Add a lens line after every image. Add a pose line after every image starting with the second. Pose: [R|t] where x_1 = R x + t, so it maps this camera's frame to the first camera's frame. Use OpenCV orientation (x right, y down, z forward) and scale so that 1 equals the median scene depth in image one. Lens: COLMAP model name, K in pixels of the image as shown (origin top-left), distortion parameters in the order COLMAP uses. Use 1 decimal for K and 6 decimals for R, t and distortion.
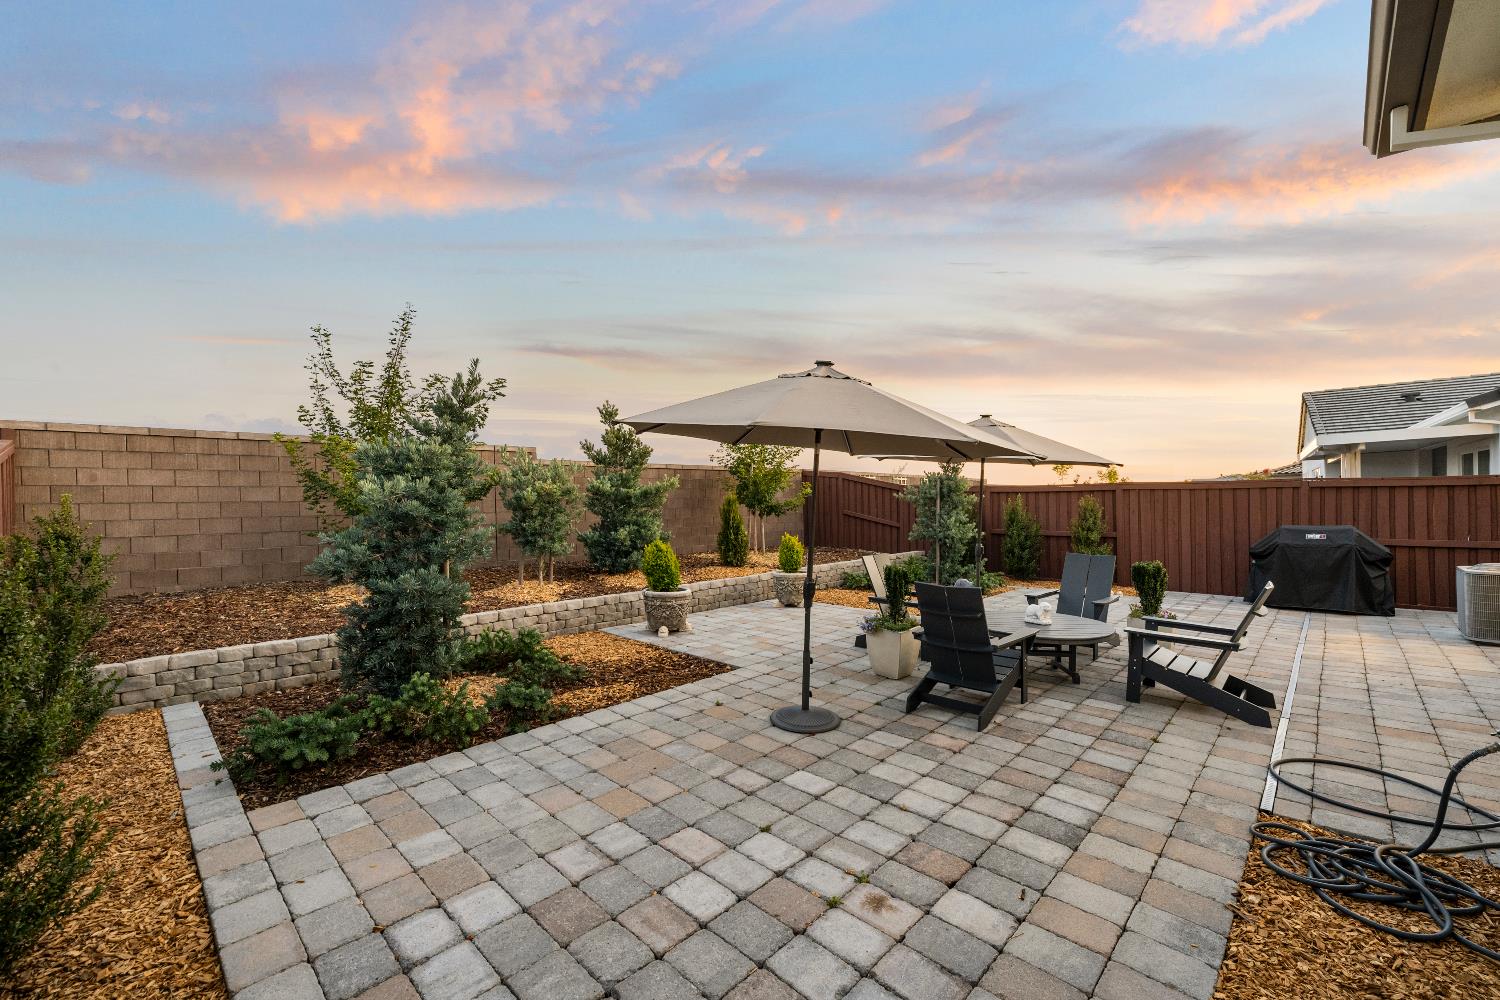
lens RADIAL K [[604.1, 0, 740.9], [0, 604.1, 503.5], [0, 0, 1]] dist [0.000056, 0.000107]
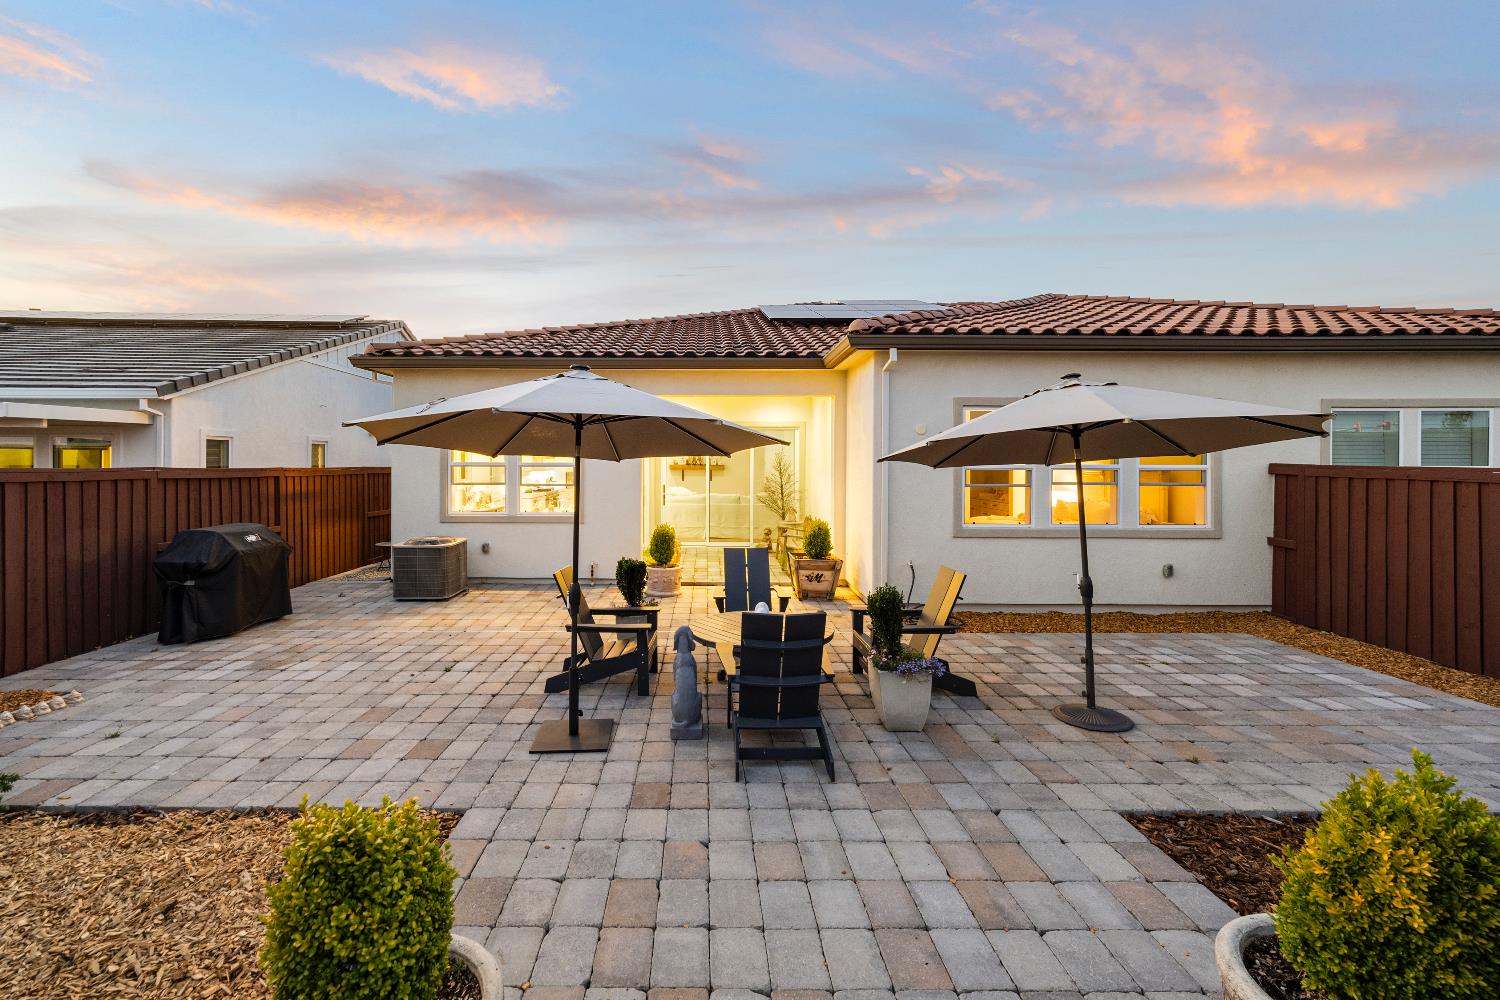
lens RADIAL K [[620.8, 0, 688.8], [0, 620.8, 466.6], [0, 0, 1]] dist [-0.002648, -0.000134]
pose [[-0.682340, 0.012175, 0.730934, -0.235040], [0.010855, 0.999920, -0.006522, -0.079749], [-0.730955, 0.003484, -0.682417, 2.601246]]
